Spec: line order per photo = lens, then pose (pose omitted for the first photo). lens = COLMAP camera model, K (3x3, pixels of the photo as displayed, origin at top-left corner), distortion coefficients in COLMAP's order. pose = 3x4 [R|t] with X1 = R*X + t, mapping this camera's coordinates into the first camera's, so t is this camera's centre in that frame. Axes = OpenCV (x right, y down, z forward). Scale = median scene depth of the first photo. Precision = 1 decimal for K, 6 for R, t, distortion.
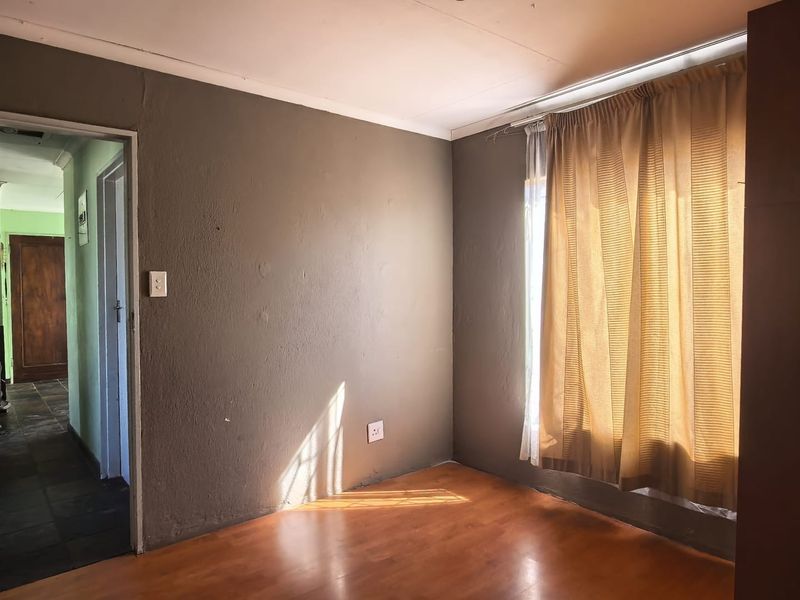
lens RADIAL K [[568.2, 0, 400.0], [0, 568.2, 300.0], [0, 0, 1]] dist [0.009612, -0.007934]
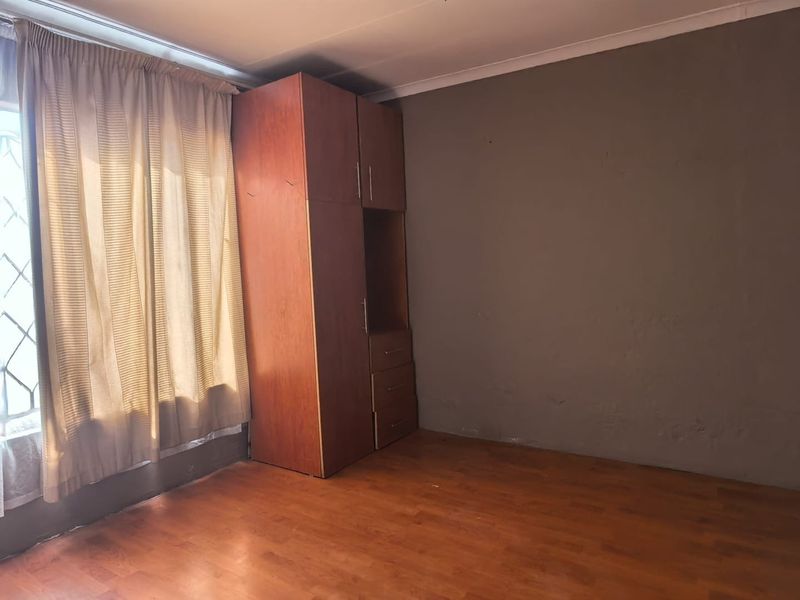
lens RADIAL K [[568.2, 0, 400.0], [0, 568.2, 300.0], [0, 0, 1]] dist [0.009612, -0.007934]
pose [[-0.260850, -0.041884, 0.964470, -0.684976], [0.028518, 0.998288, 0.051066, 0.016367], [-0.964958, 0.040826, -0.259209, 0.843237]]
